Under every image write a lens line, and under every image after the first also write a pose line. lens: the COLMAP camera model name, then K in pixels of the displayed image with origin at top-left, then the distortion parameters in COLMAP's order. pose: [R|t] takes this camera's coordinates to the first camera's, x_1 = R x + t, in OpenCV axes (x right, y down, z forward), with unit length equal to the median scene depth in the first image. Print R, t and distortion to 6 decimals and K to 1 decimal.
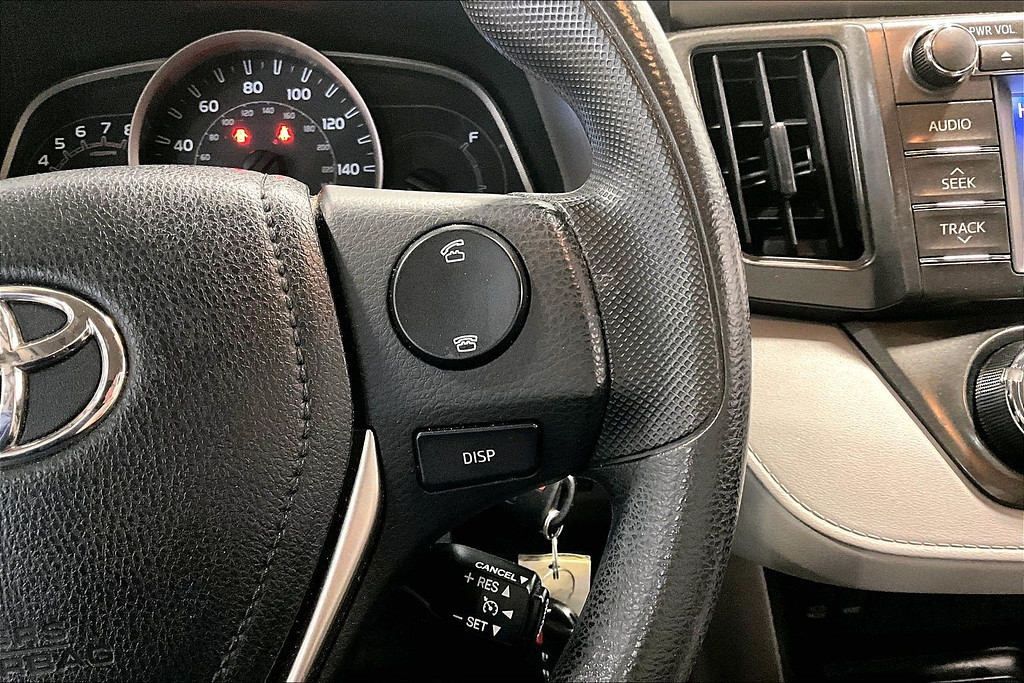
lens RADIAL K [[876.4, 0, 510.9], [0, 876.4, 344.7], [0, 0, 1]] dist [0.096356, -0.217837]
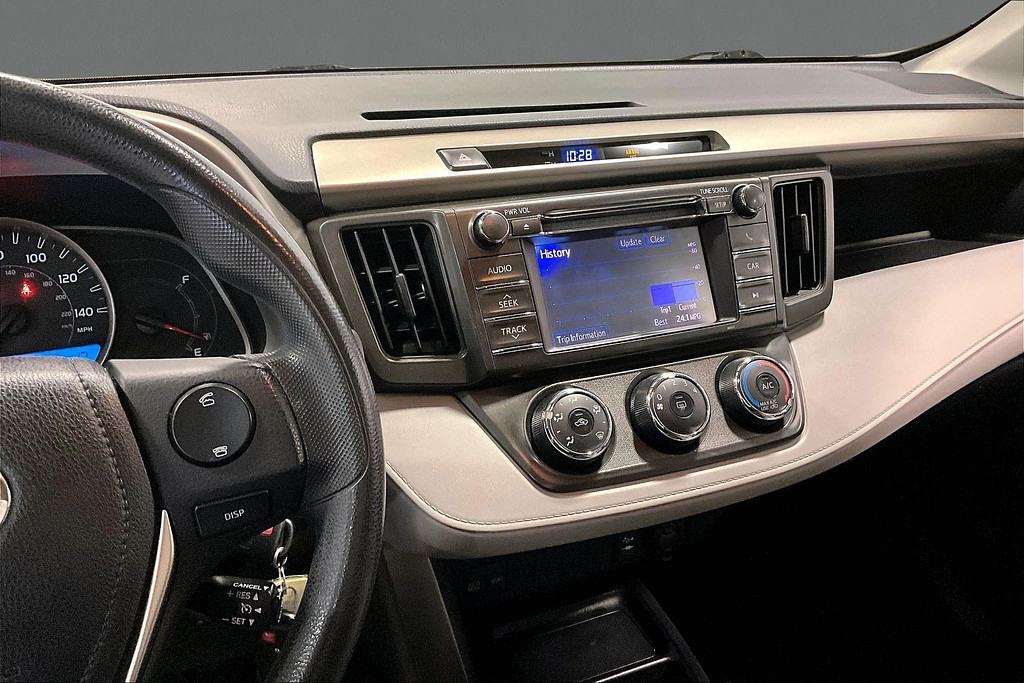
lens RADIAL K [[853.5, 0, 506.3], [0, 853.5, 343.4], [0, 0, 1]] dist [0.131756, -0.267267]
pose [[0.938495, -0.101998, 0.329883, -0.038938], [0.118273, 0.992540, -0.029592, -0.060113], [-0.324404, 0.066788, 0.943558, -0.516981]]
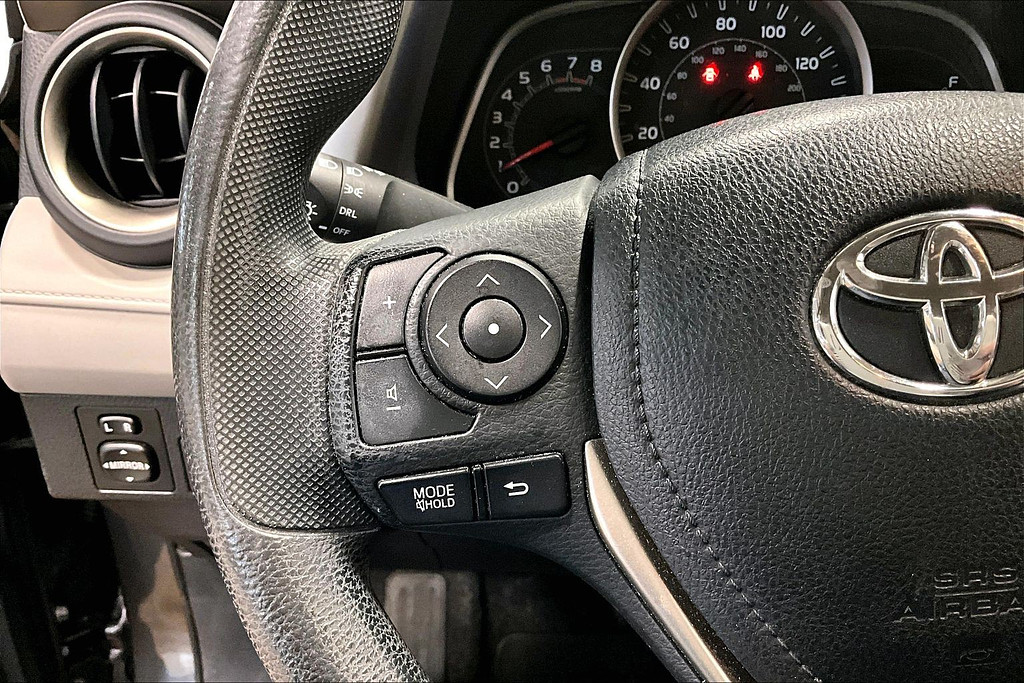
lens RADIAL K [[876.4, 0, 510.9], [0, 876.4, 344.7], [0, 0, 1]] dist [0.096356, -0.217837]
pose [[0.996846, 0.046648, -0.064205, -0.597583], [-0.043916, 0.998096, 0.043319, 0.035210], [0.066103, -0.040362, 0.996996, 0.013232]]
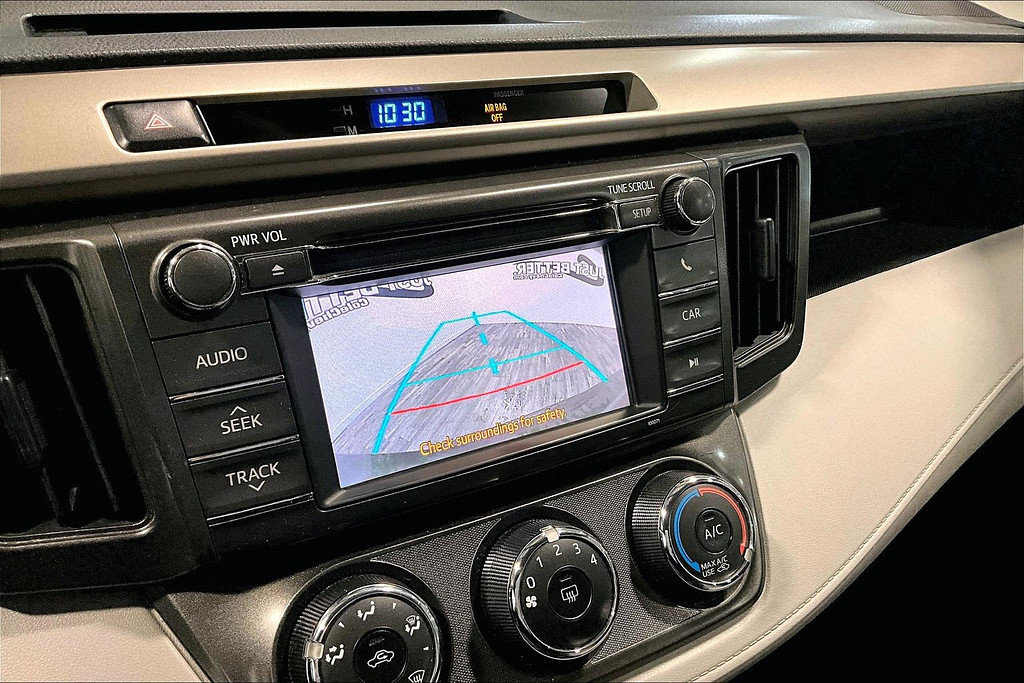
lens RADIAL K [[853.5, 0, 506.3], [0, 853.5, 343.4], [0, 0, 1]] dist [0.131756, -0.267267]
pose [[0.893906, -0.143708, 0.424594, 0.391226], [0.111667, 0.988746, 0.099557, -0.312820], [-0.434122, -0.041582, 0.899894, 0.142535]]
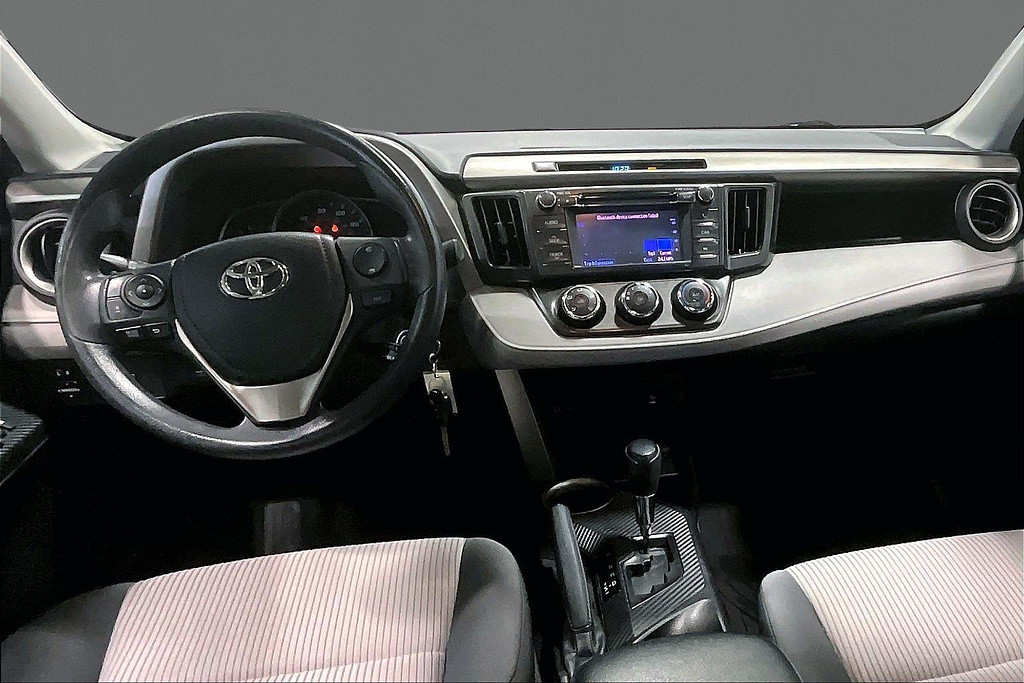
lens RADIAL K [[730.8, 0, 680.5], [0, 730.8, 397.8], [0, 0, 1]] dist [-0.002363, 0.004250]
pose [[0.987555, -0.039888, 0.152130, 0.531320], [0.044415, 0.998662, -0.026476, 0.477579], [-0.150871, 0.032903, 0.988006, -1.666624]]
